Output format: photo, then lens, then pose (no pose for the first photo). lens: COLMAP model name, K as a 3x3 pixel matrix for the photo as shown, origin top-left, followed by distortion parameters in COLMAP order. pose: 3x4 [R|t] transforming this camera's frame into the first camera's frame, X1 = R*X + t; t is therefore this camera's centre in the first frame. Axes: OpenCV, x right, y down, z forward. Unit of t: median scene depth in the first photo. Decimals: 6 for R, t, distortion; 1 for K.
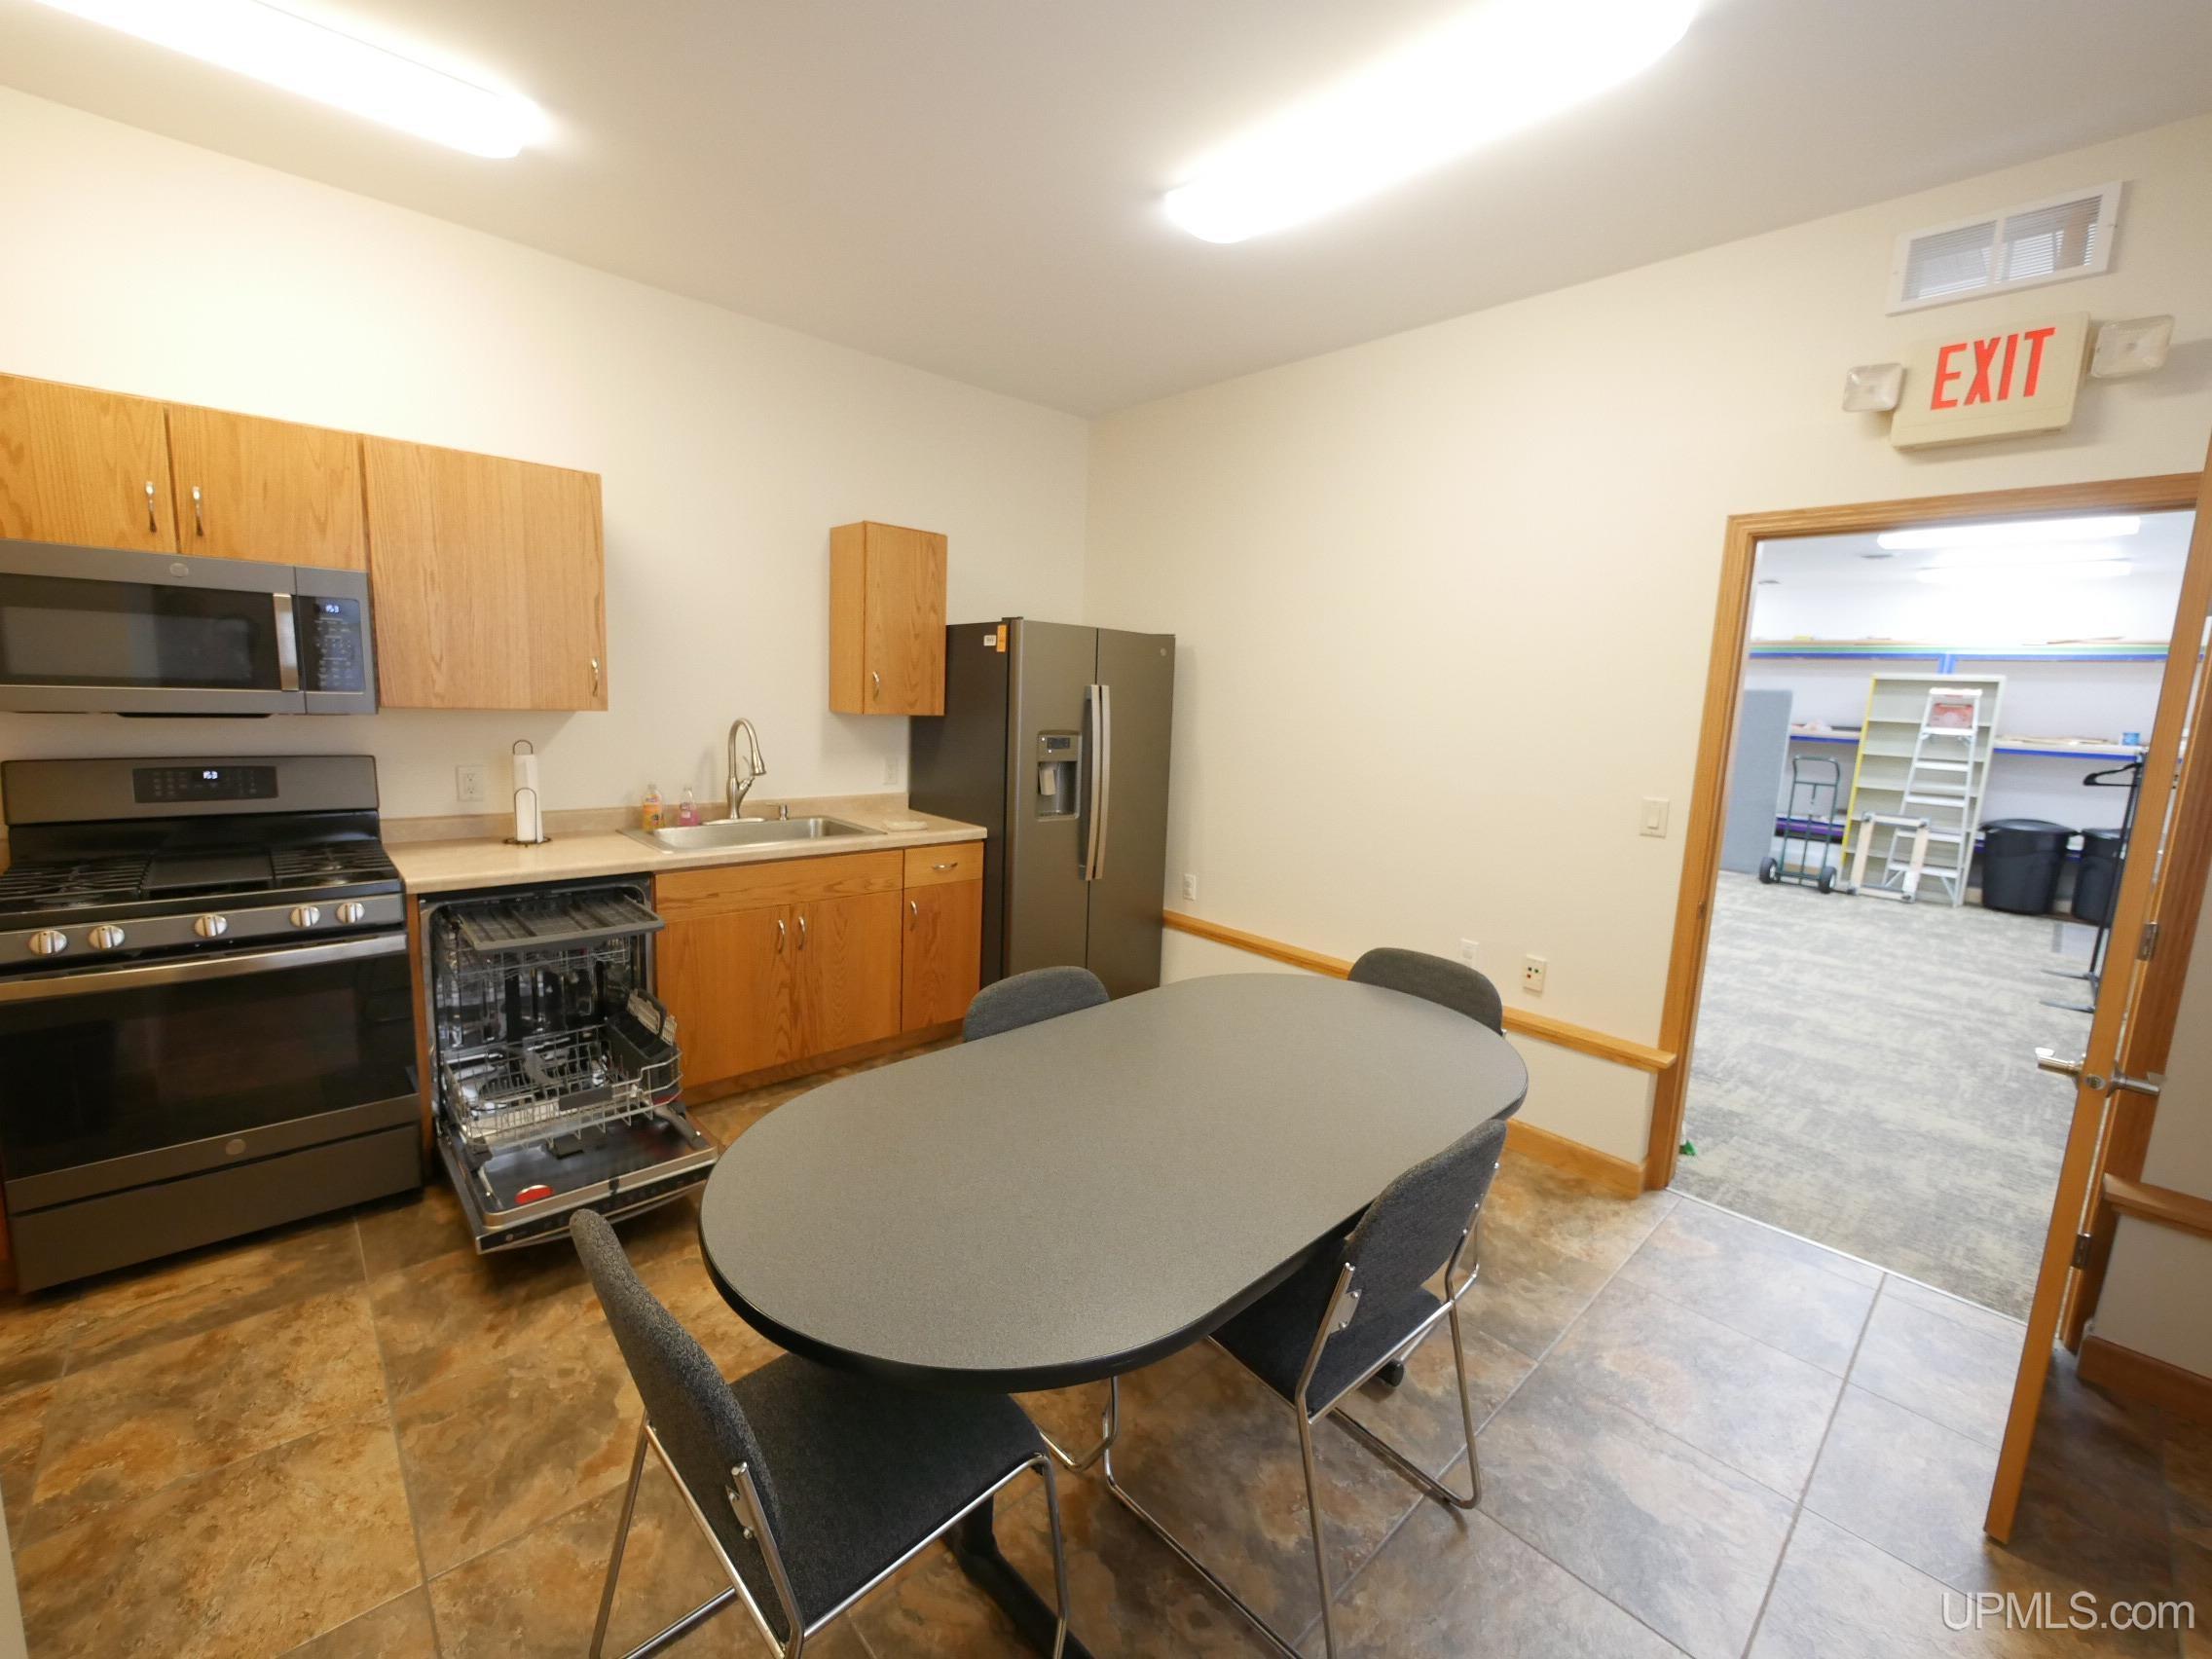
lens RADIAL K [[911.7, 0, 1110.4], [0, 911.7, 829.5], [0, 0, 1]] dist [-0.007909, 0.000571]
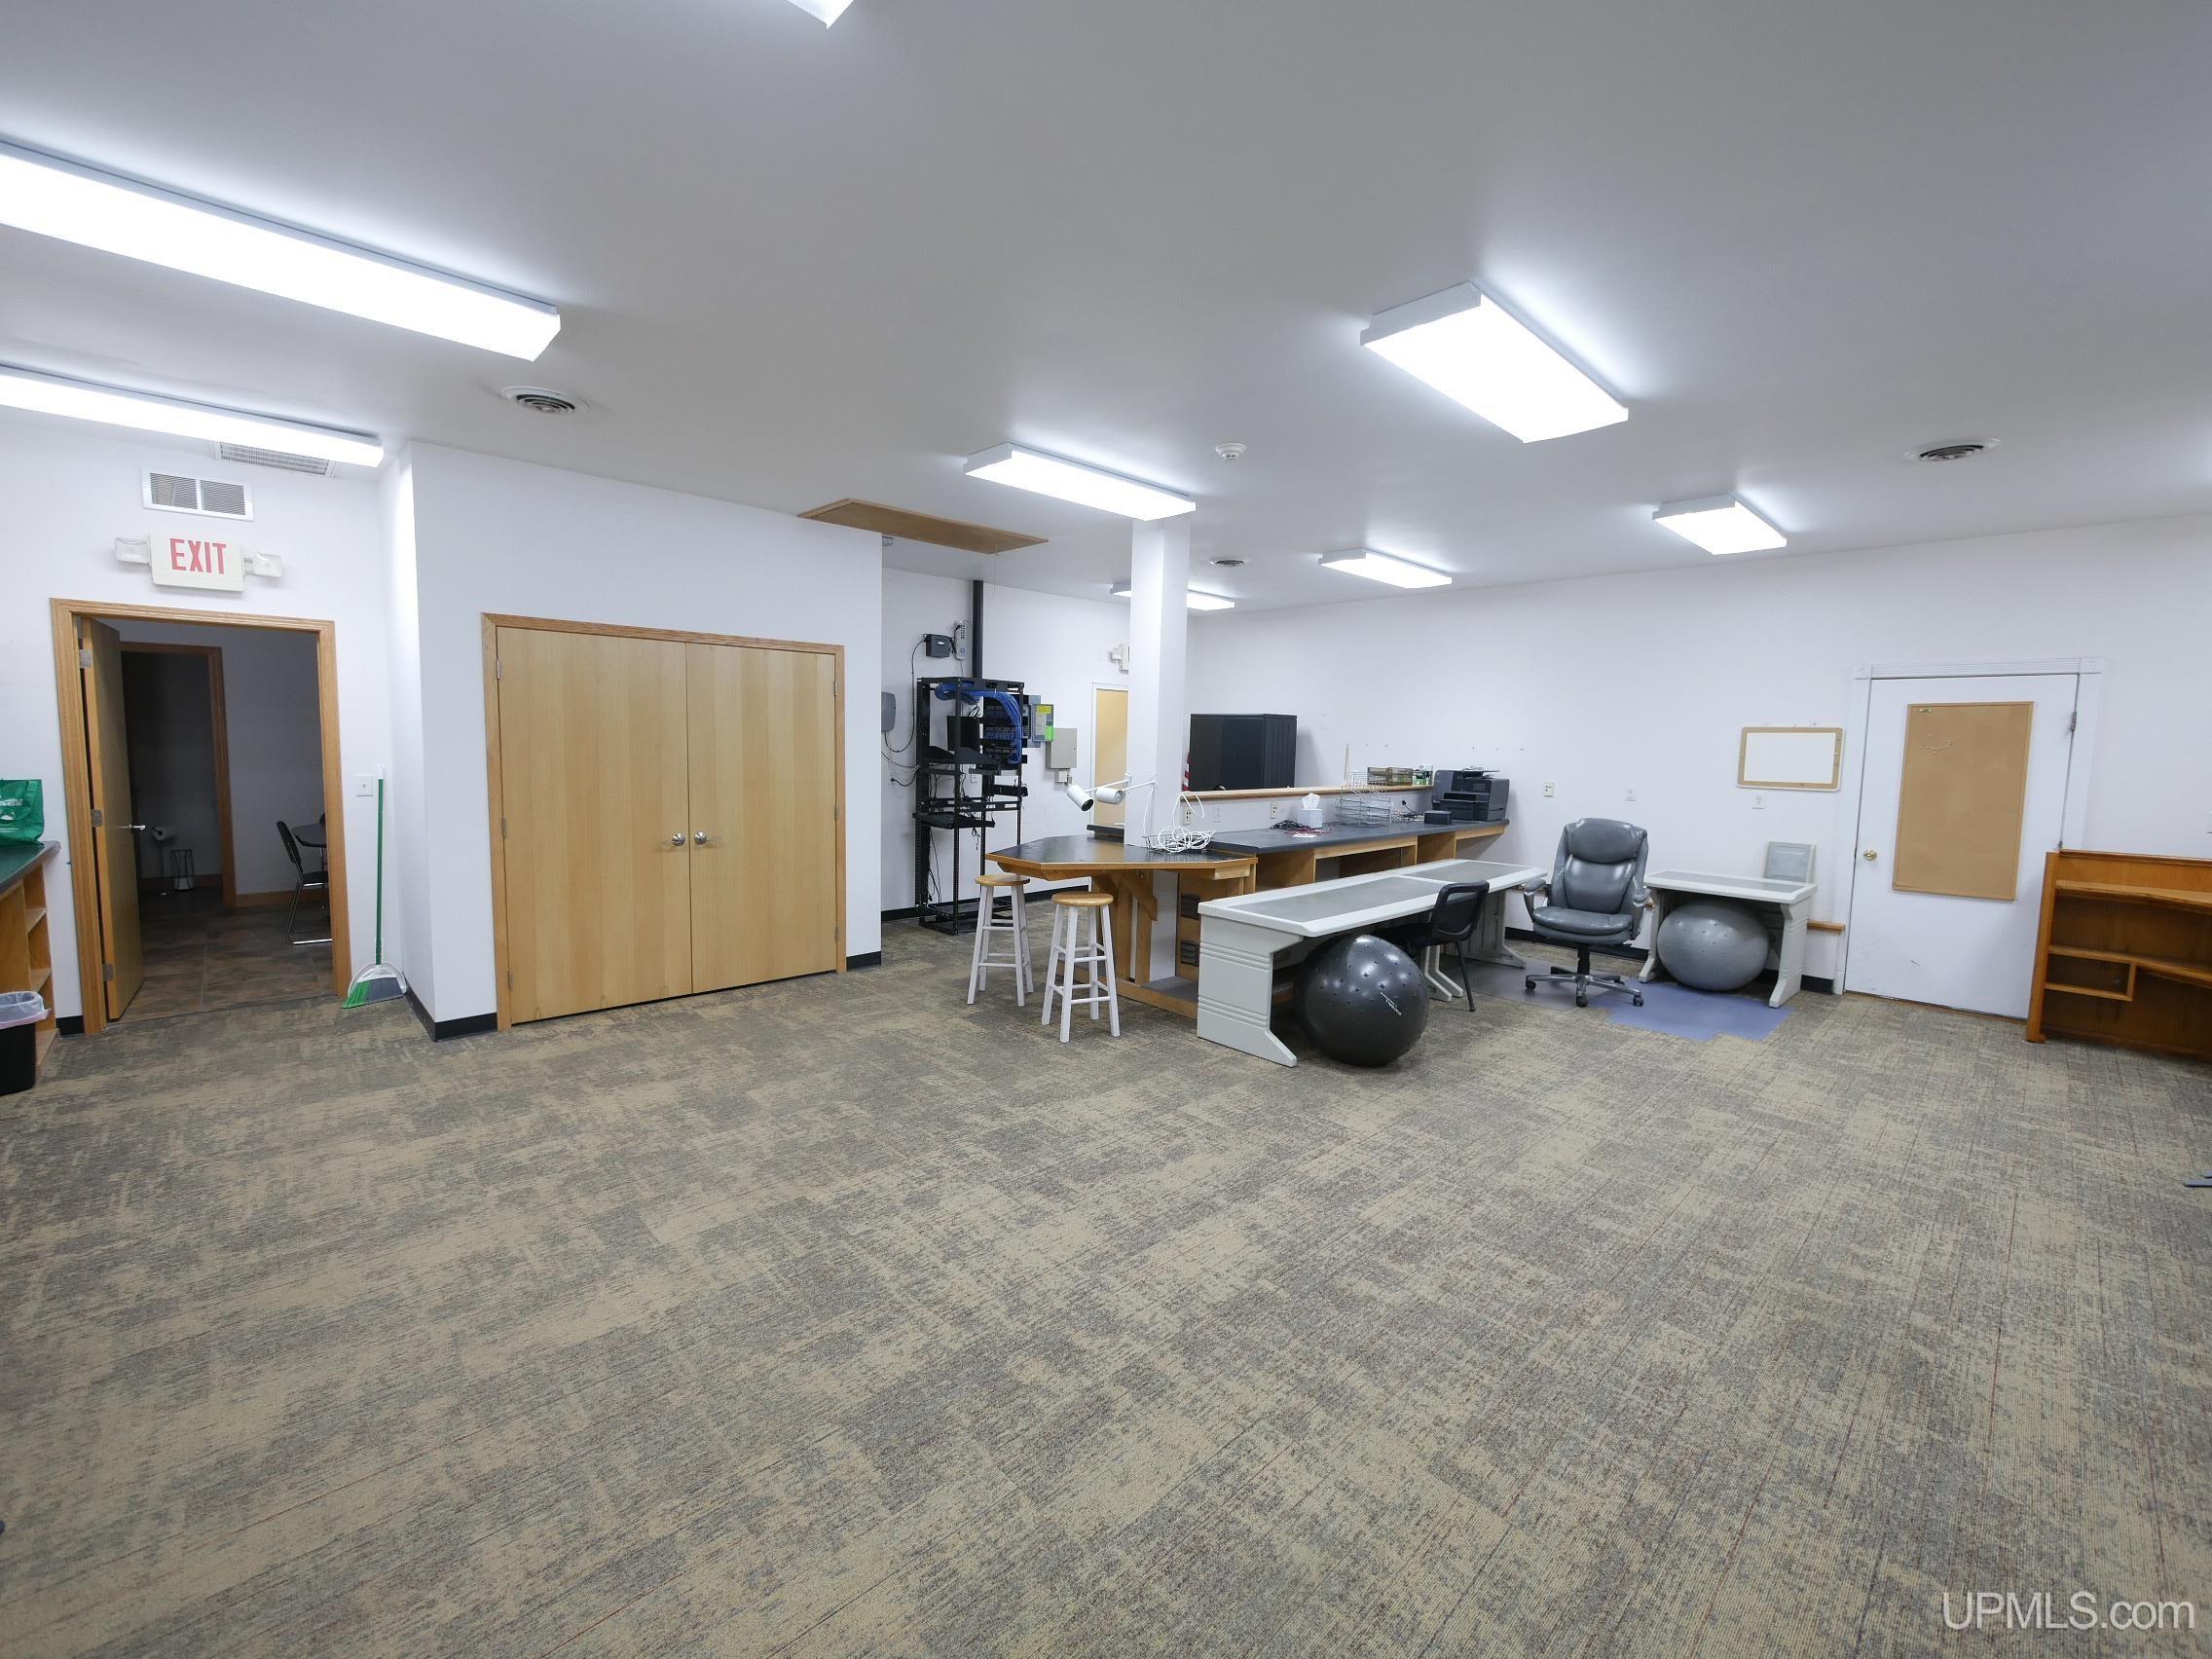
lens RADIAL K [[911.7, 0, 1111.4], [0, 911.7, 818.2], [0, 0, 1]] dist [-0.007909, 0.000571]
pose [[0.018408, 0.042274, -0.998936, 0.895752], [-0.171212, 0.984481, 0.038507, -0.102432], [0.985062, 0.170321, 0.025360, 0.893372]]
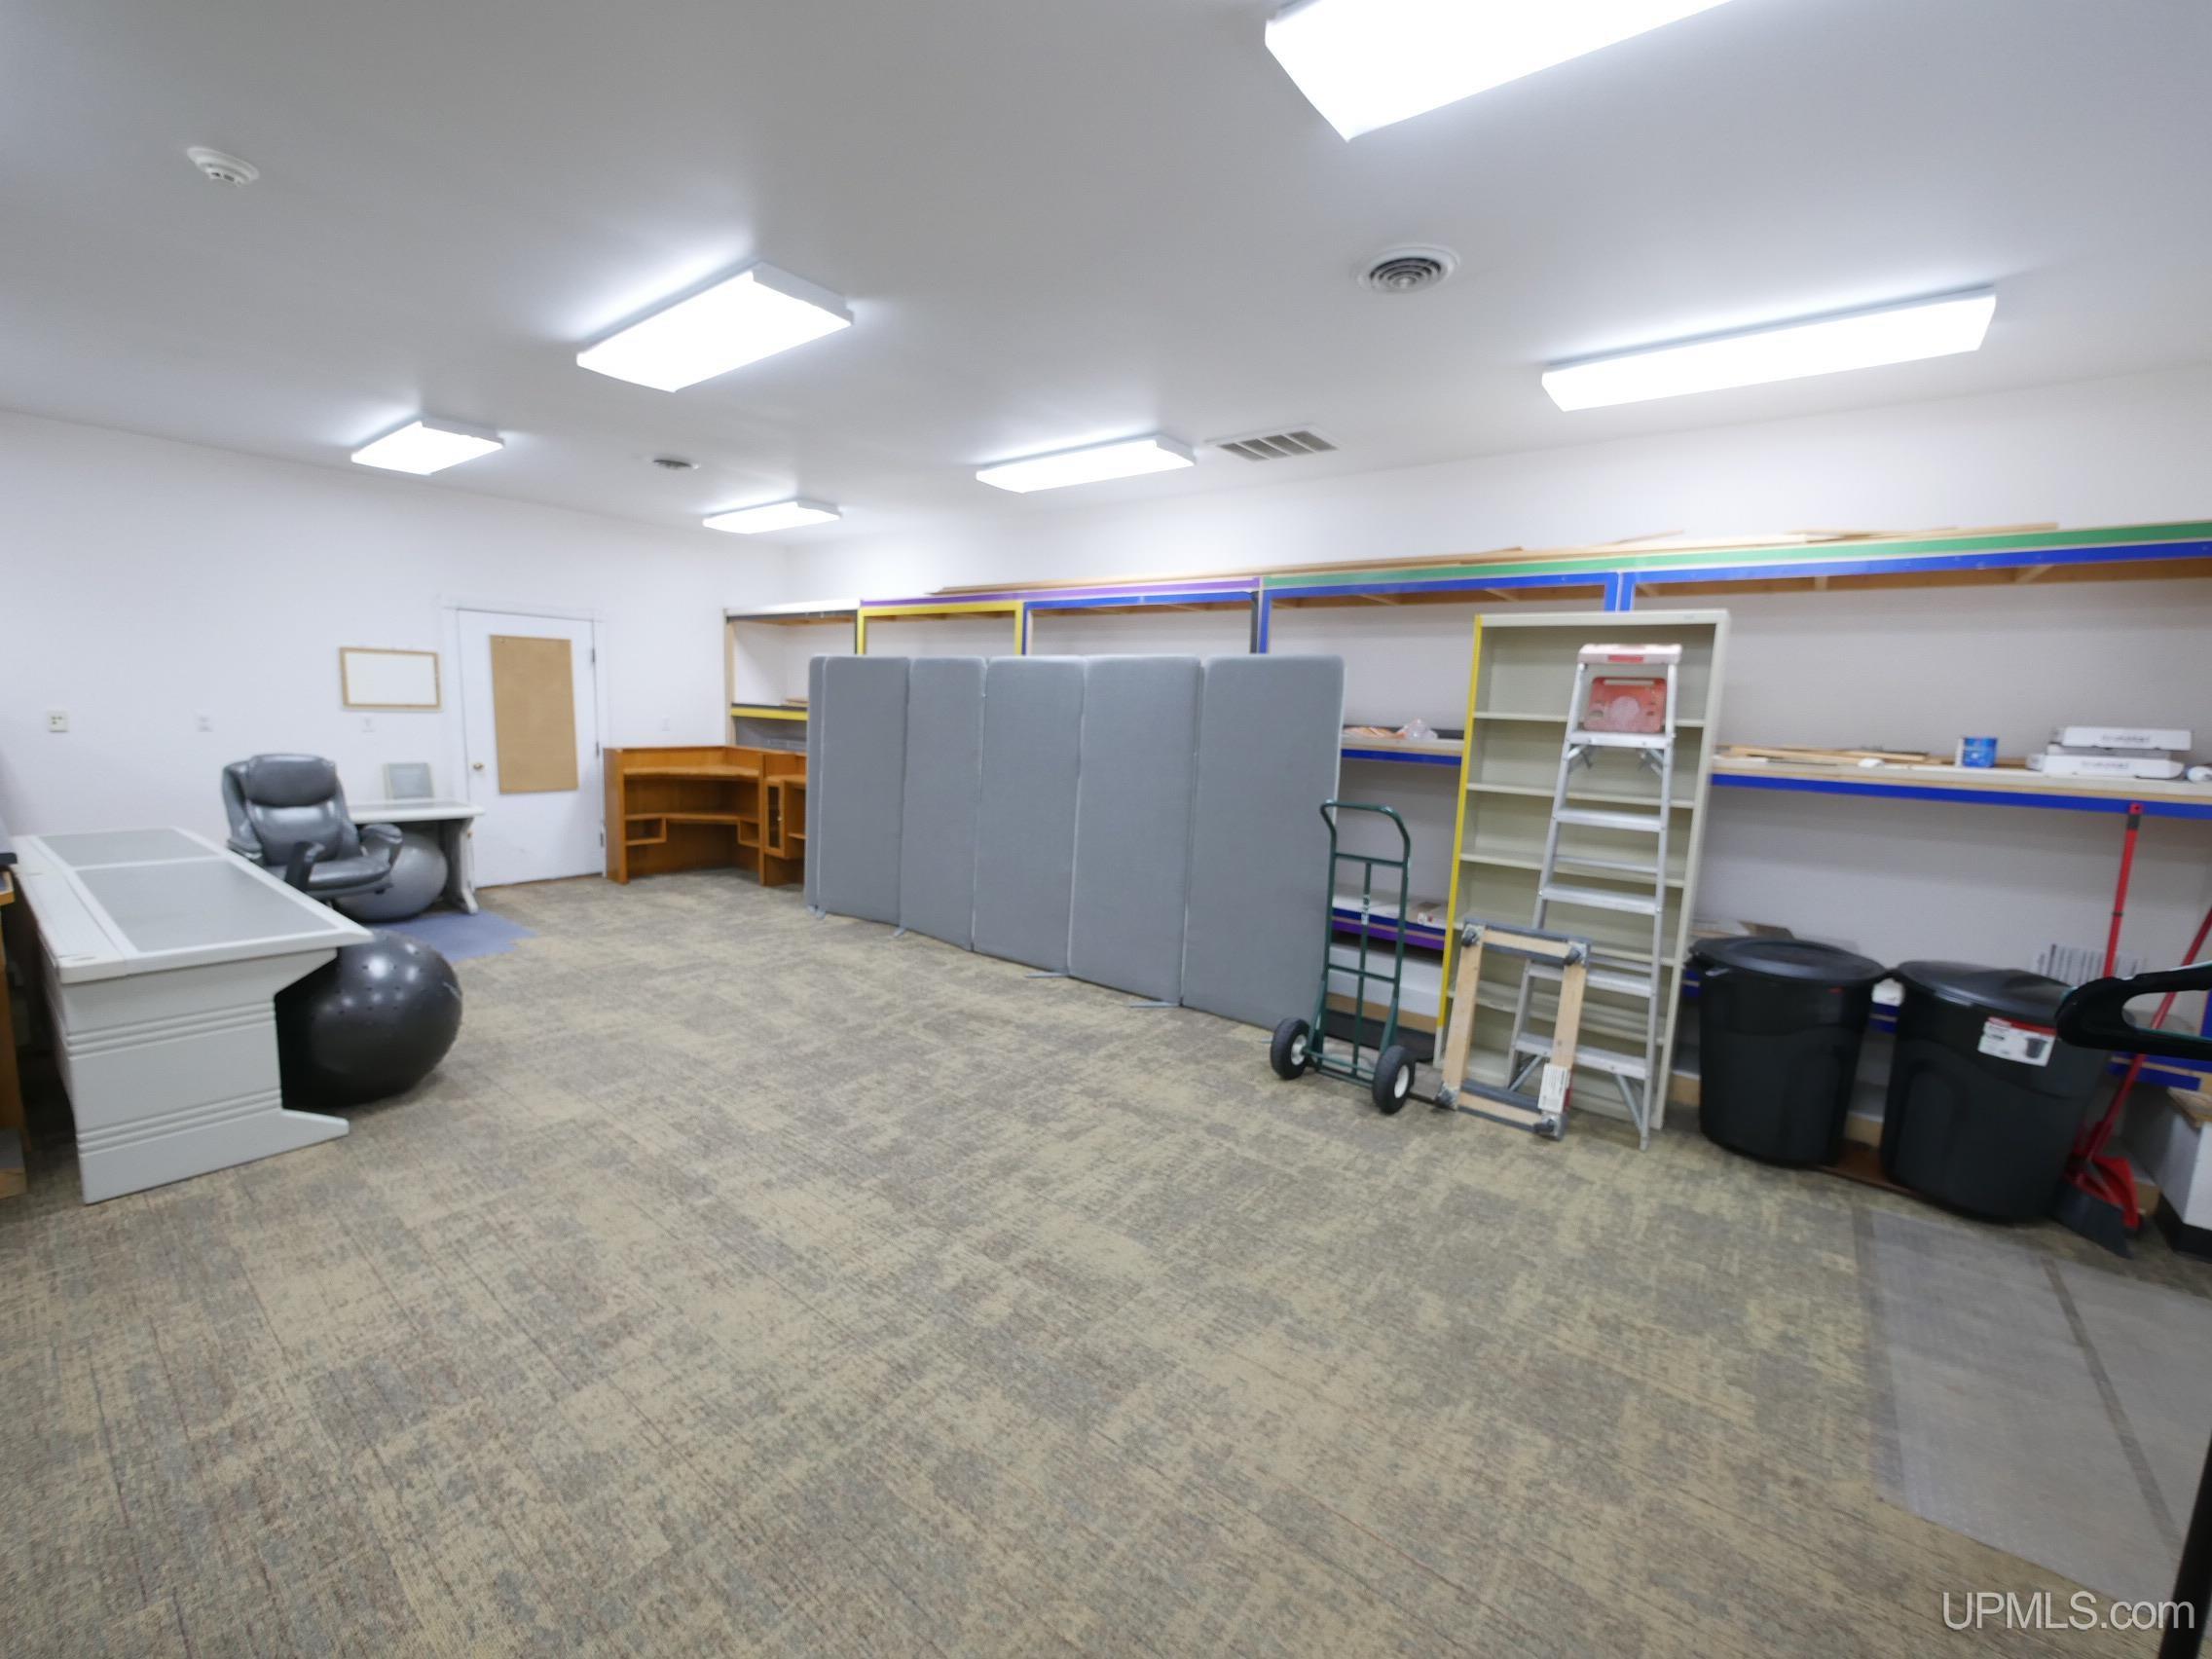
lens RADIAL K [[911.7, 0, 1094.1], [0, 911.7, 816.9], [0, 0, 1]] dist [-0.007909, 0.000571]
pose [[0.988770, -0.025395, 0.147275, 0.606720], [0.028638, 0.999391, -0.019937, -0.068997], [-0.146679, 0.023931, 0.988895, 0.600690]]
